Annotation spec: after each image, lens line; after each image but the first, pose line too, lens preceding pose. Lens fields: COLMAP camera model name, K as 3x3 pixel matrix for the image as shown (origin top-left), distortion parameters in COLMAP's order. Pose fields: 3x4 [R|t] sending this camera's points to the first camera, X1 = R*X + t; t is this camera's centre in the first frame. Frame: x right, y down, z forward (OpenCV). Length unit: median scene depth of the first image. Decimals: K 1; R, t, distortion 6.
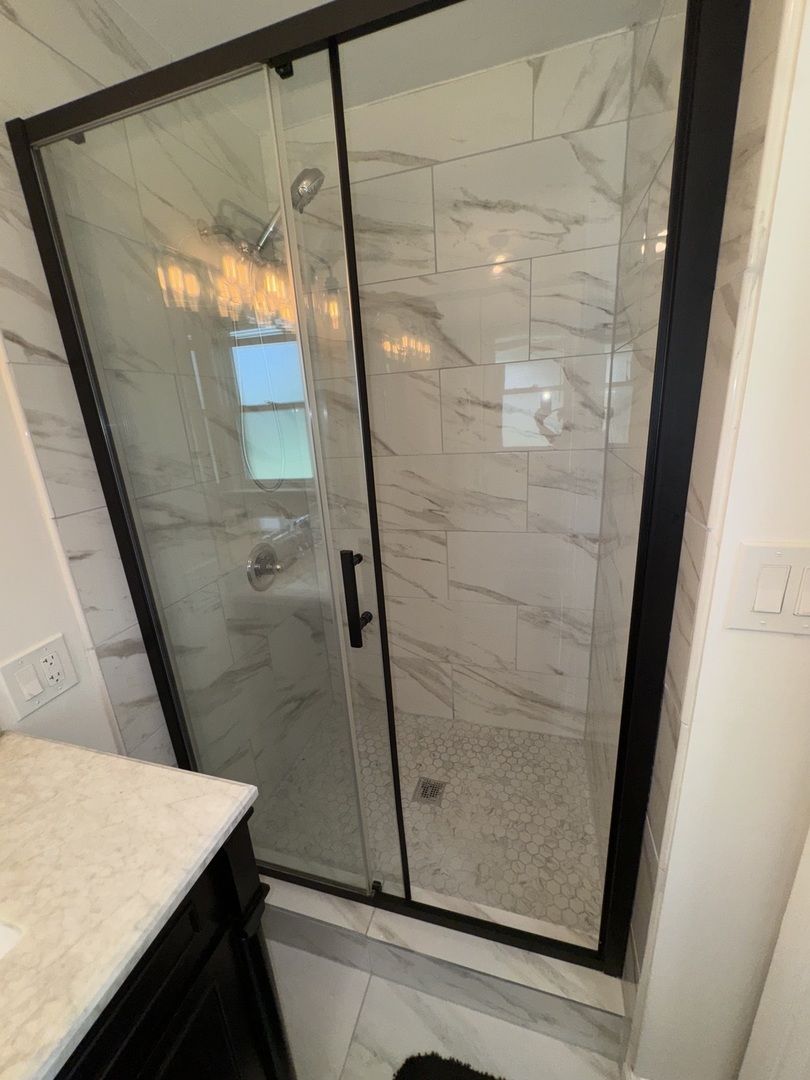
lens RADIAL K [[433.0, 0, 405.0], [0, 433.0, 540.0], [0, 0, 1]] dist [-0.001552, -0.000134]
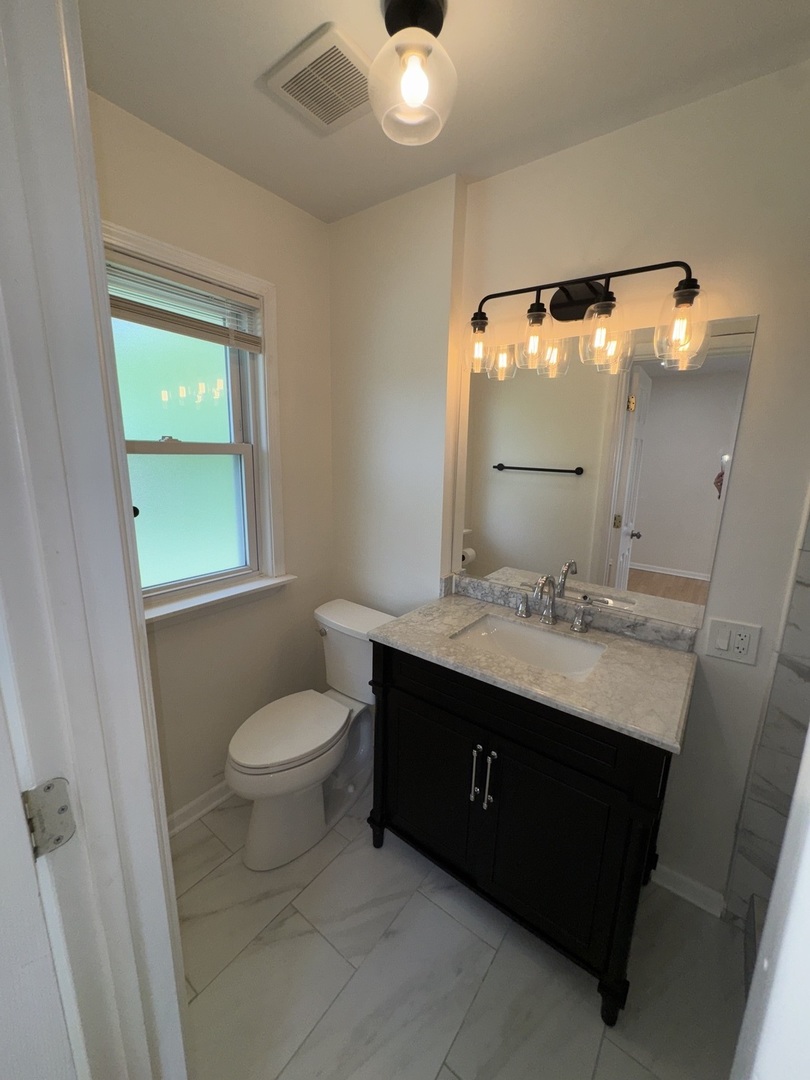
lens RADIAL K [[433.0, 0, 405.0], [0, 433.0, 540.0], [0, 0, 1]] dist [-0.001552, -0.000134]
pose [[-0.347201, 0.250616, -0.903683, 0.757130], [-0.276779, 0.893319, 0.354082, -0.199271], [0.896016, 0.373058, -0.240796, 0.209685]]
